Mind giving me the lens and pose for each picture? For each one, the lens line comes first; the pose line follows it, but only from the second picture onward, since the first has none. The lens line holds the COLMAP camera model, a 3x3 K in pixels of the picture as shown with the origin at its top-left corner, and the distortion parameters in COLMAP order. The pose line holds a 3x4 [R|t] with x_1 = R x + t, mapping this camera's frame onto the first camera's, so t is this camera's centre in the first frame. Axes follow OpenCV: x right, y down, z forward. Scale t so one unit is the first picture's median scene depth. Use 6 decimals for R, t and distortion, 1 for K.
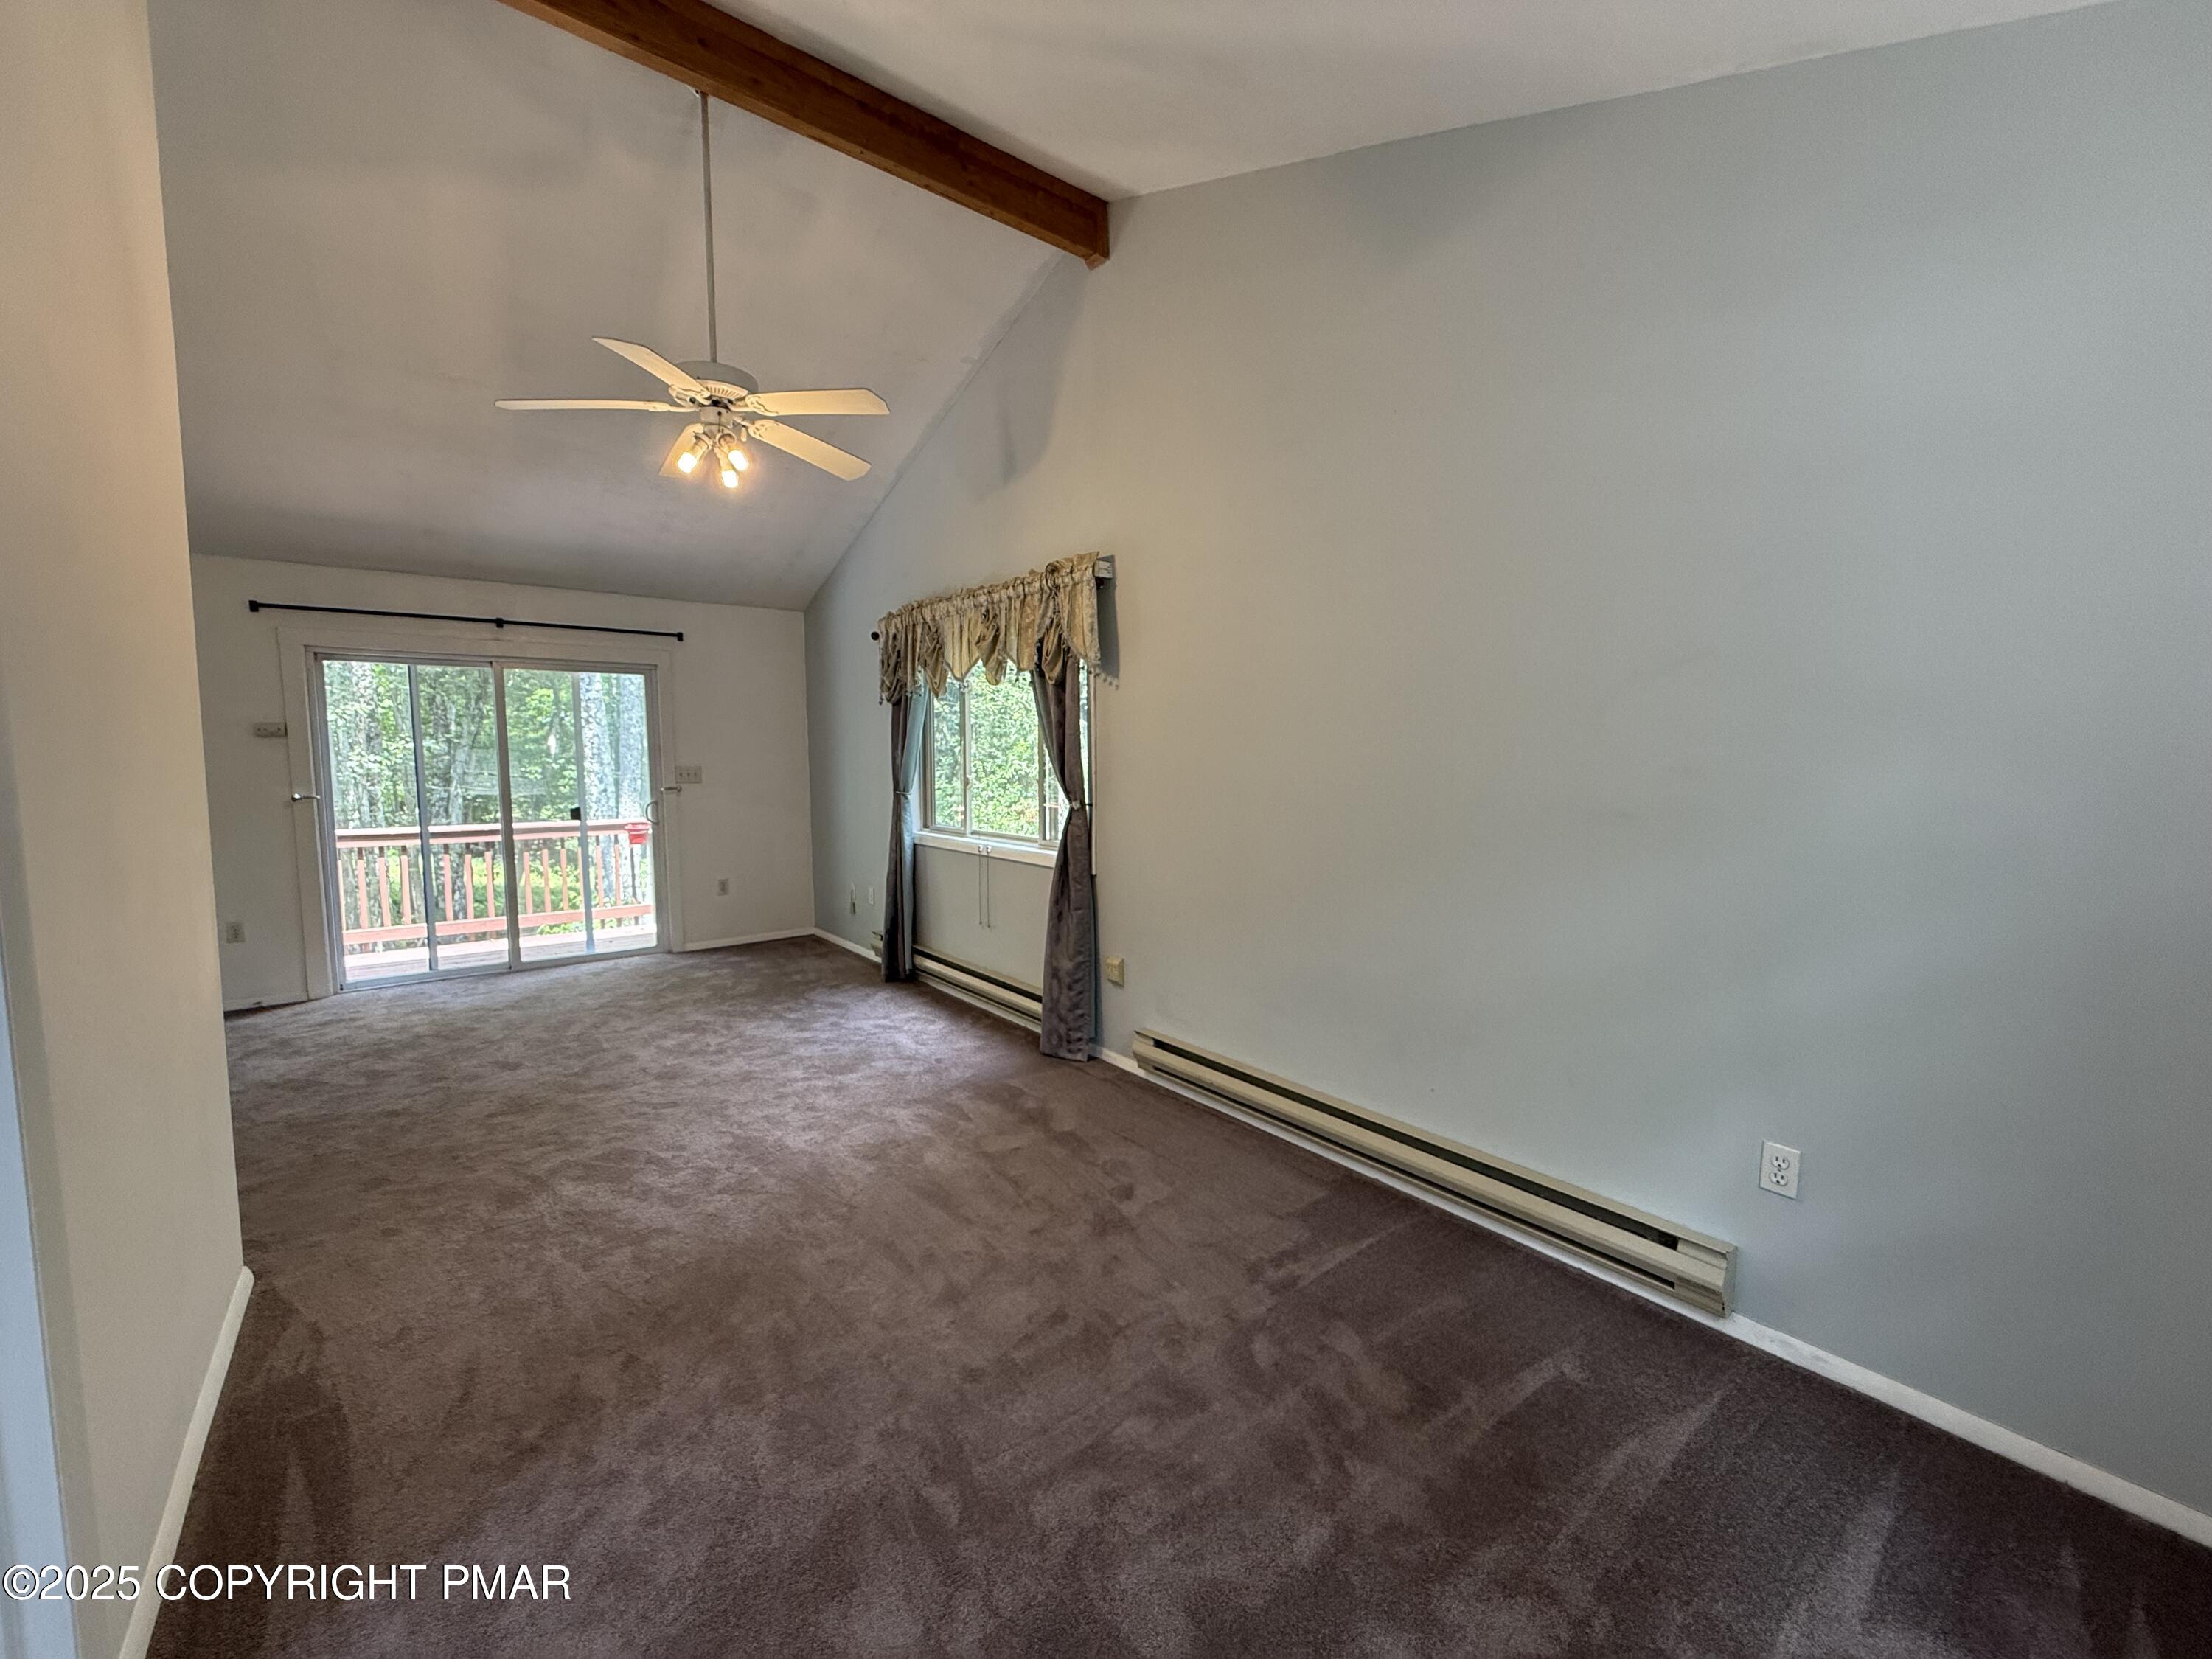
lens RADIAL K [[882.8, 0, 1102.1], [0, 882.8, 829.5], [0, 0, 1]] dist [-0.002654, 0.000383]
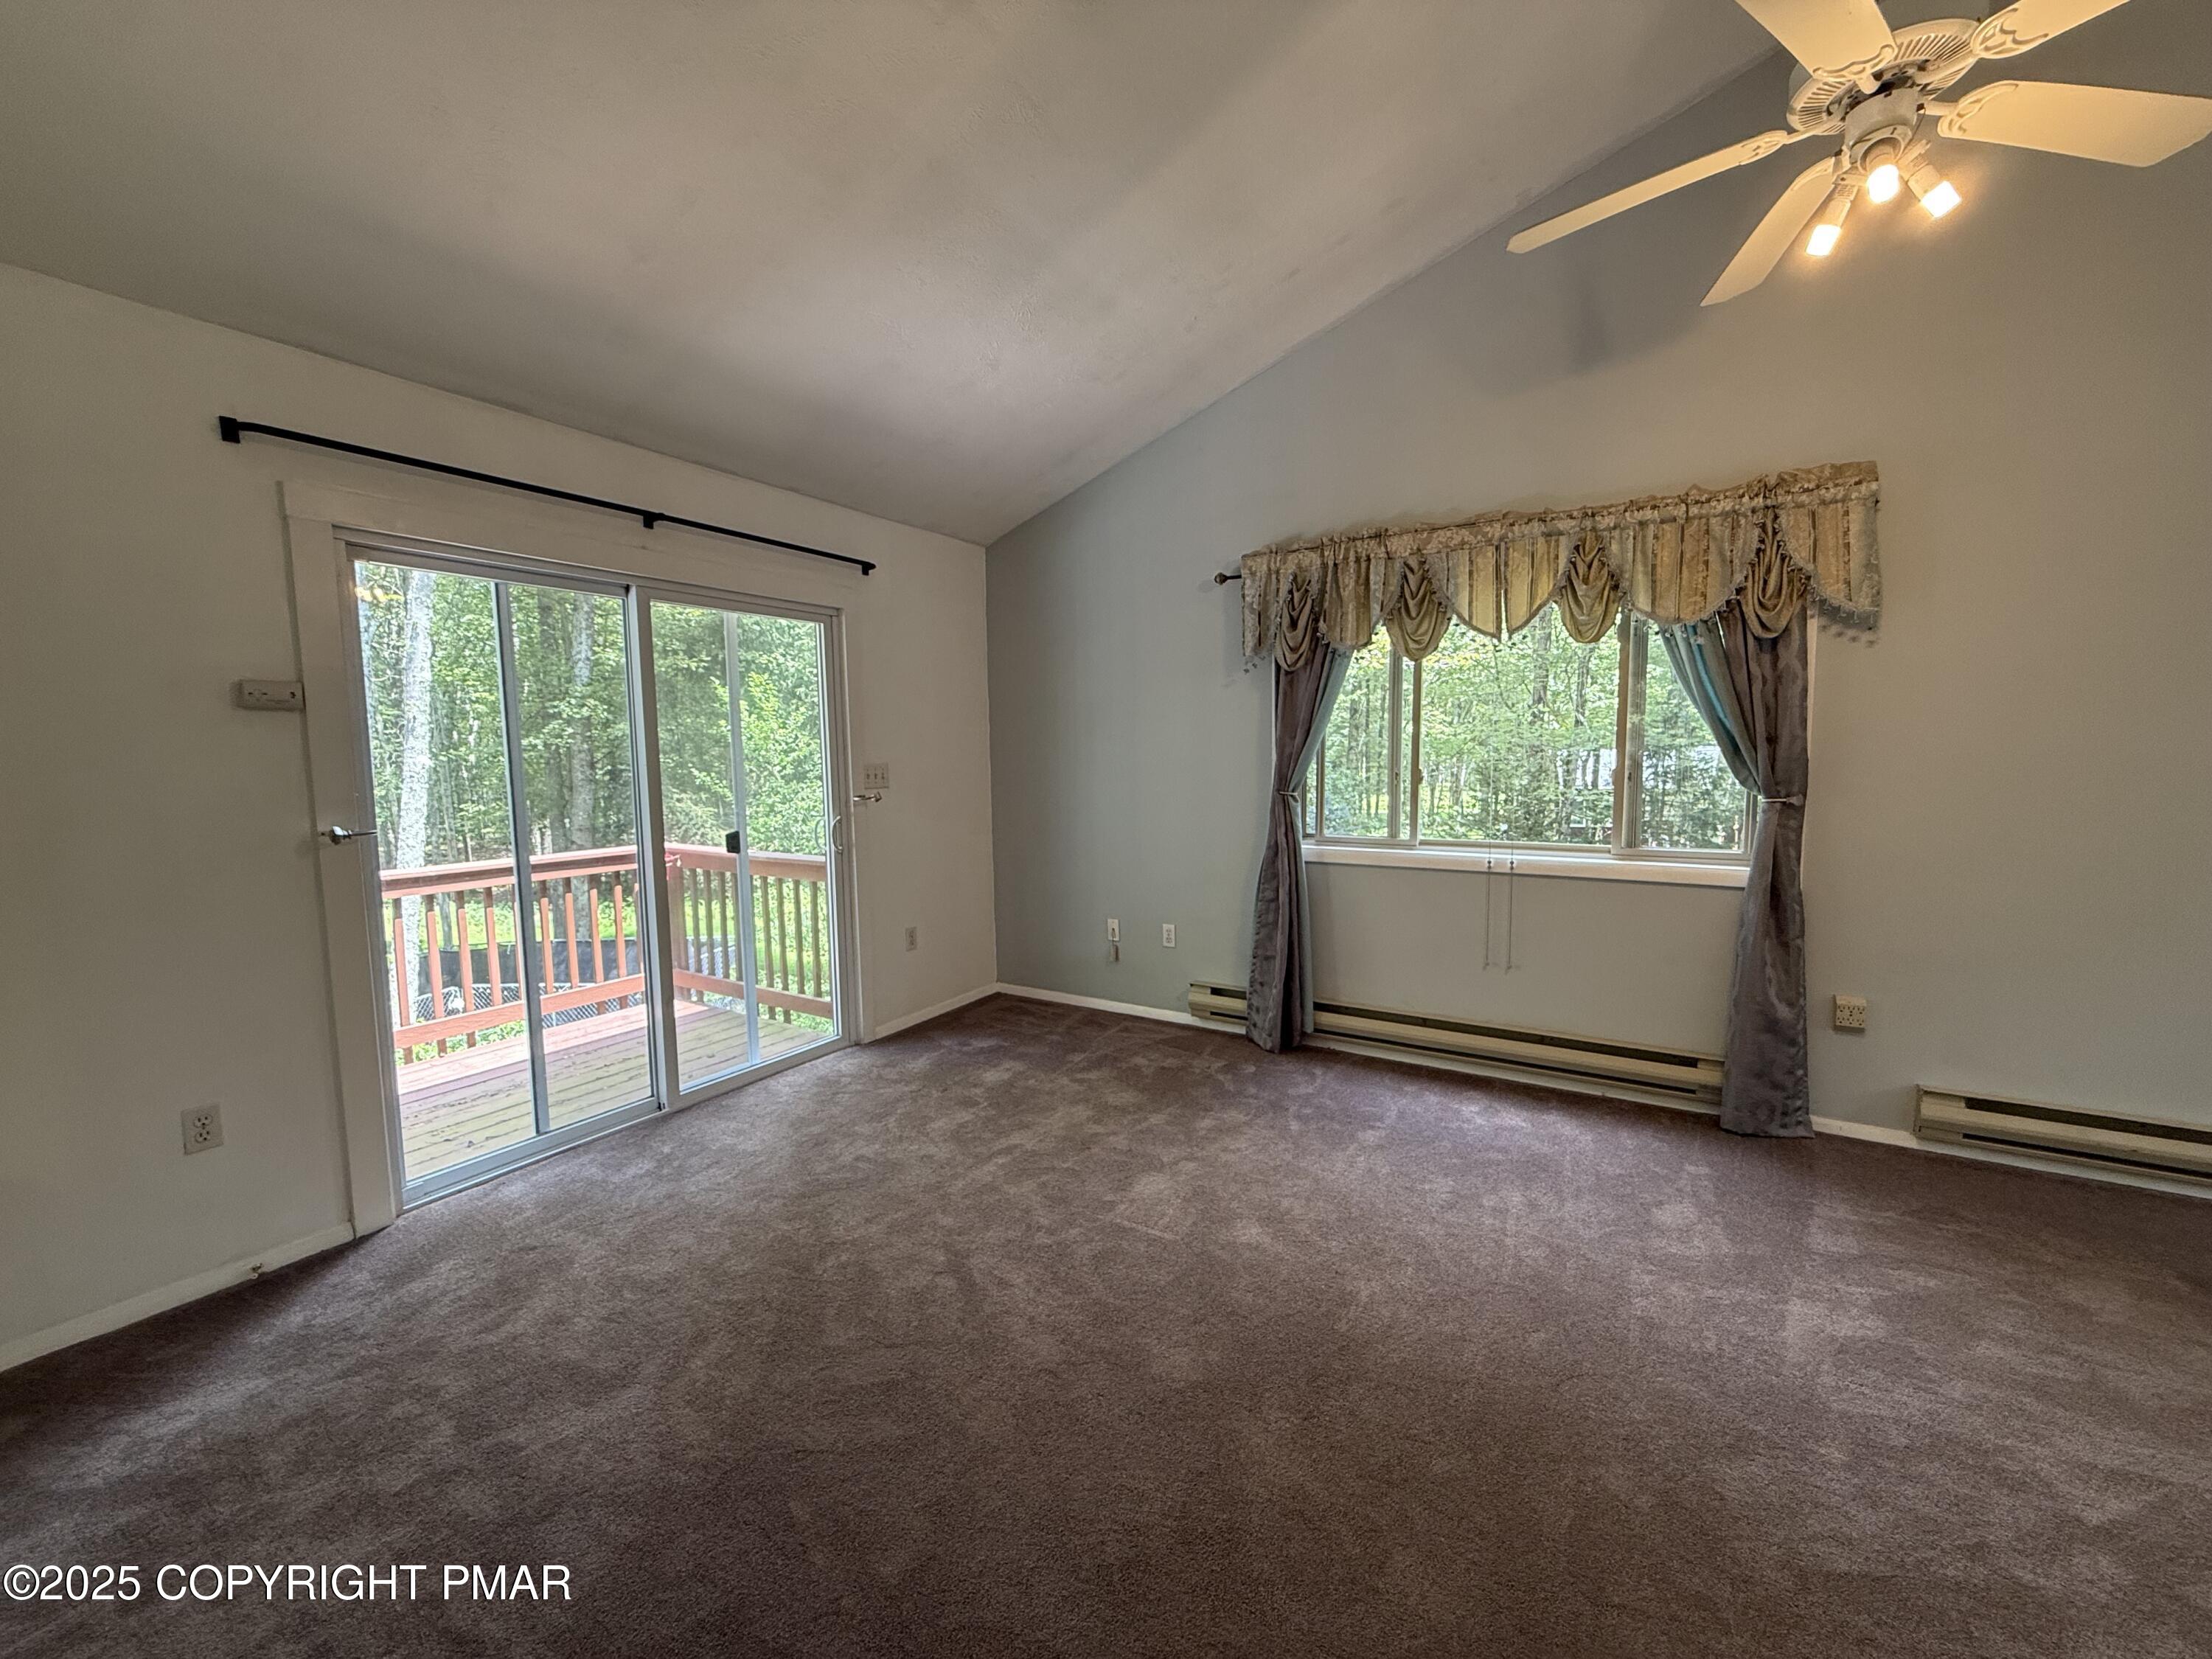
lens RADIAL K [[882.8, 0, 1102.1], [0, 882.8, 829.5], [0, 0, 1]] dist [-0.002654, 0.000383]
pose [[0.940953, -0.040167, 0.336147, -0.736809], [0.039134, 0.999185, 0.009852, -0.029364], [-0.336269, 0.003885, 0.941758, 0.430205]]
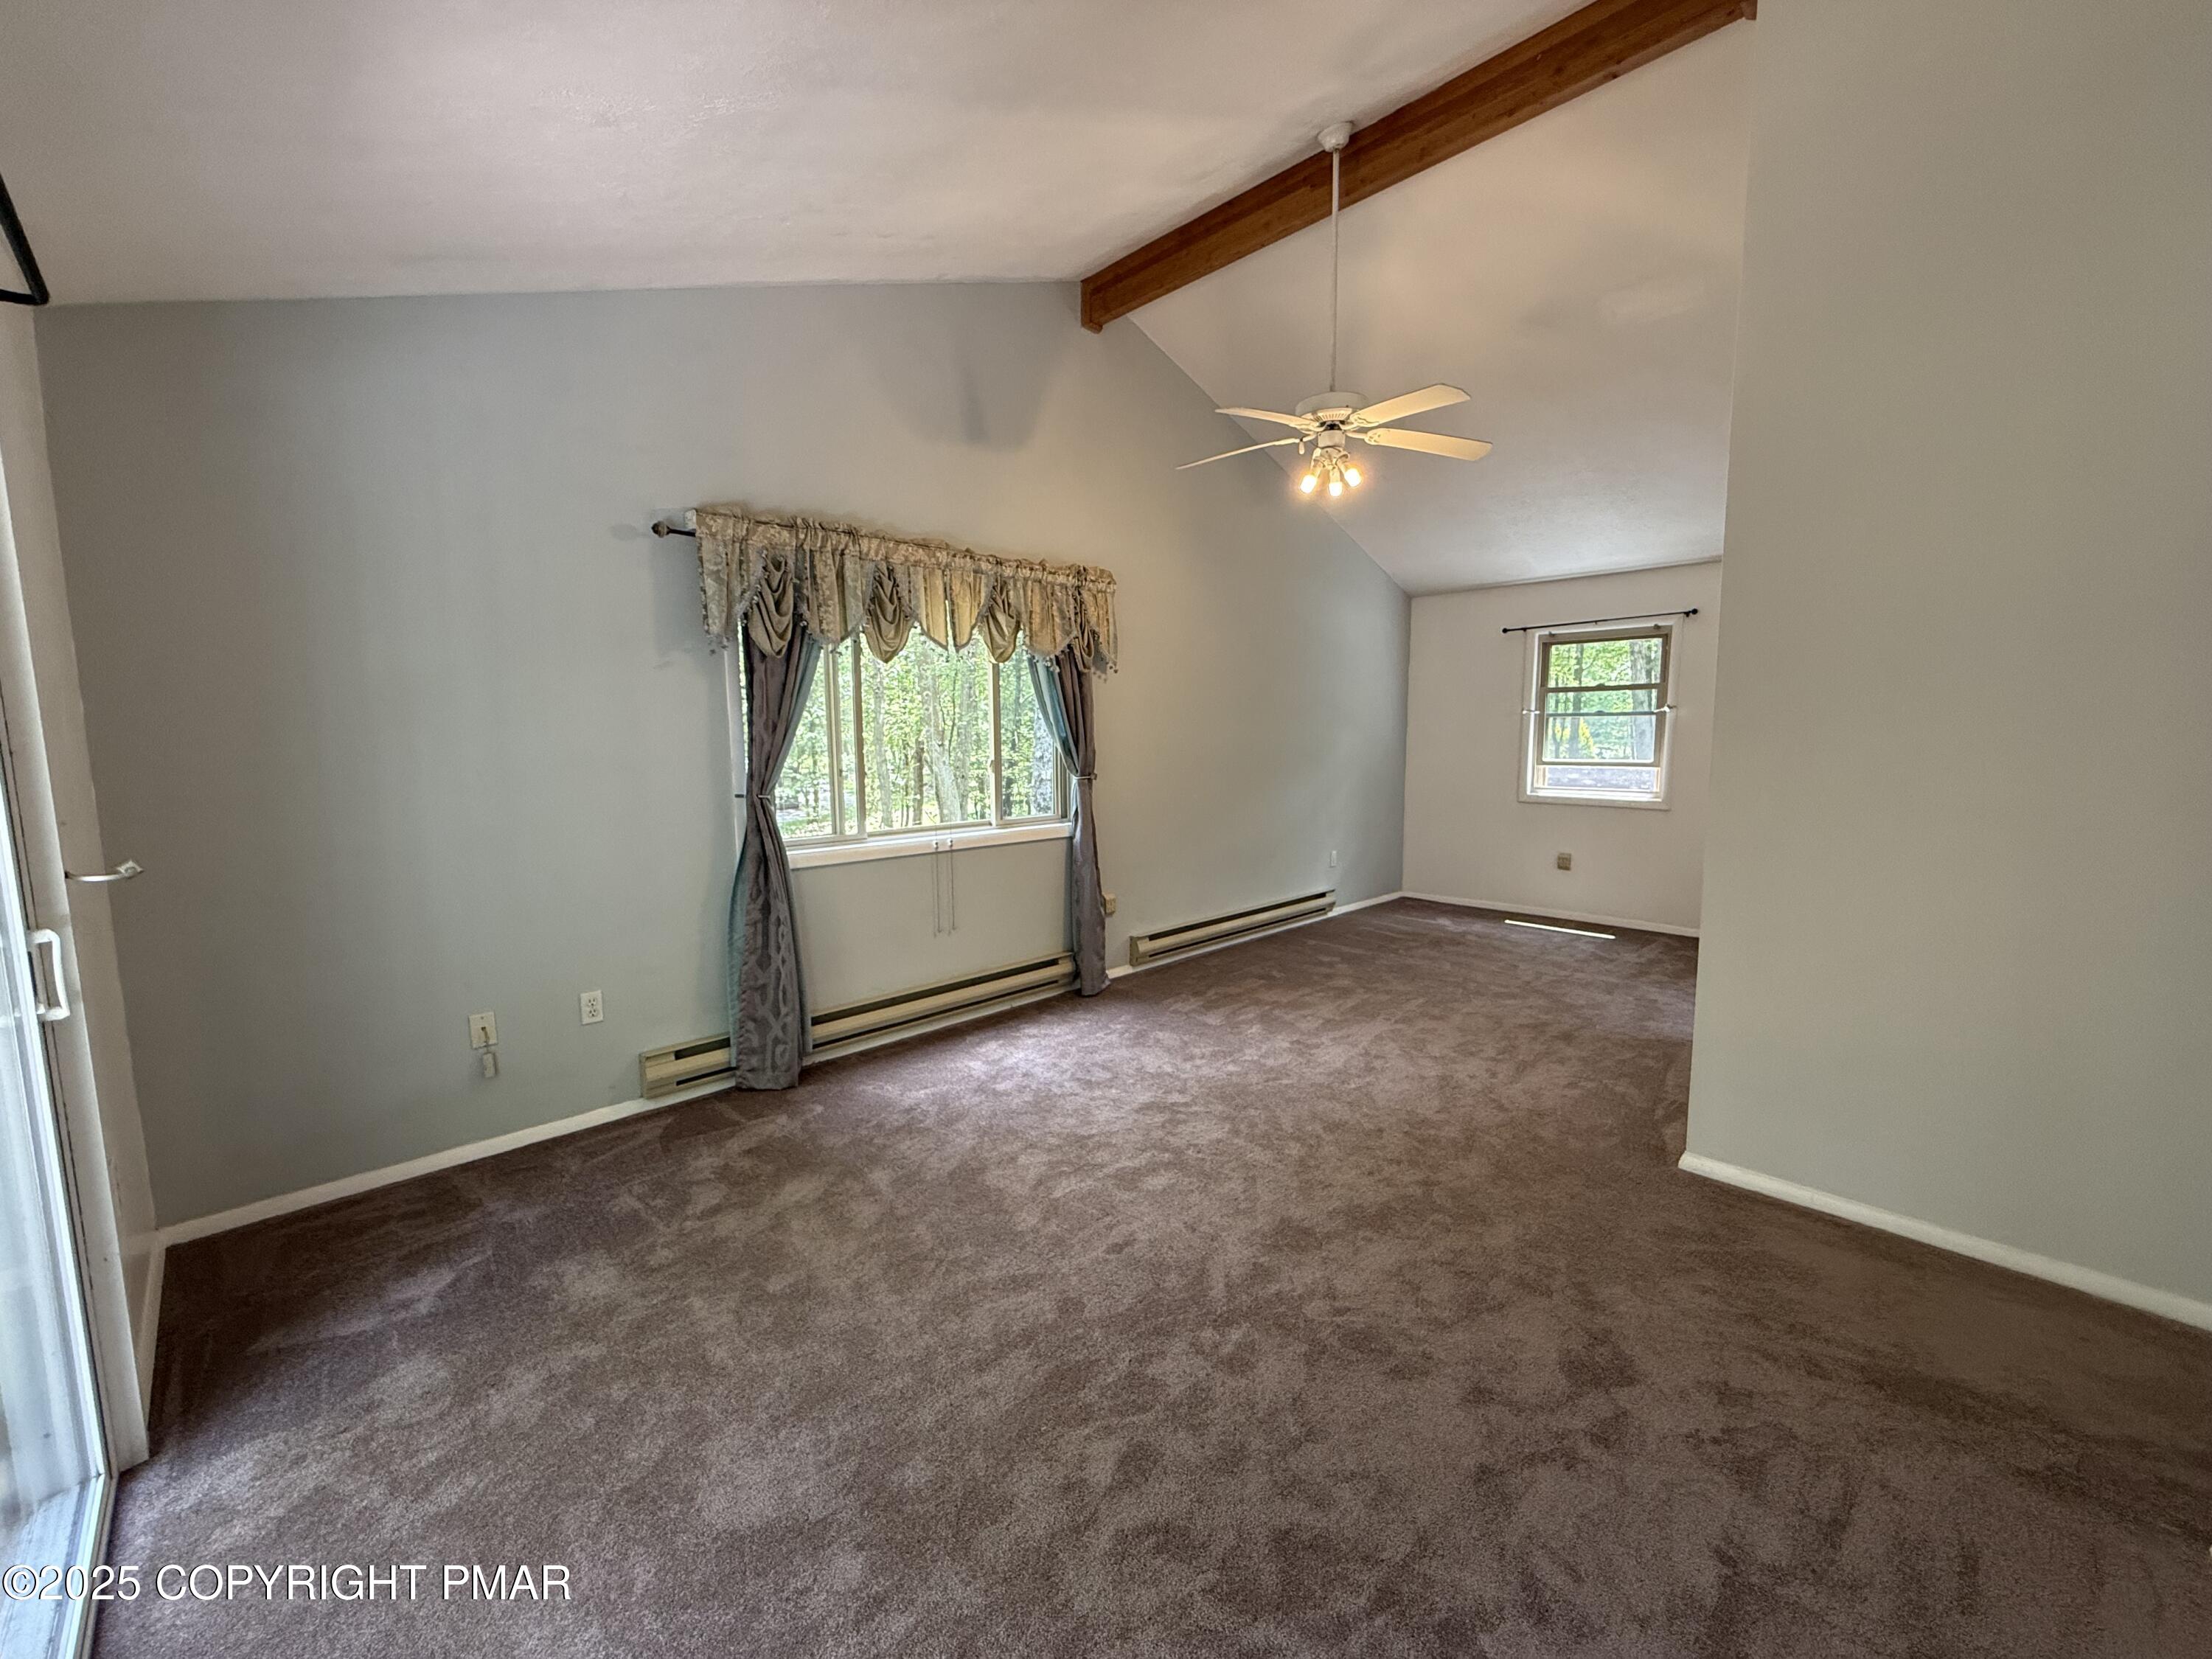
lens RADIAL K [[882.8, 0, 1102.1], [0, 882.8, 829.5], [0, 0, 1]] dist [-0.002654, 0.000383]
pose [[-0.109950, -0.109059, 0.987936, -1.064538], [0.090741, 0.988710, 0.119243, -0.086070], [-0.989786, 0.102757, -0.098812, 0.975402]]
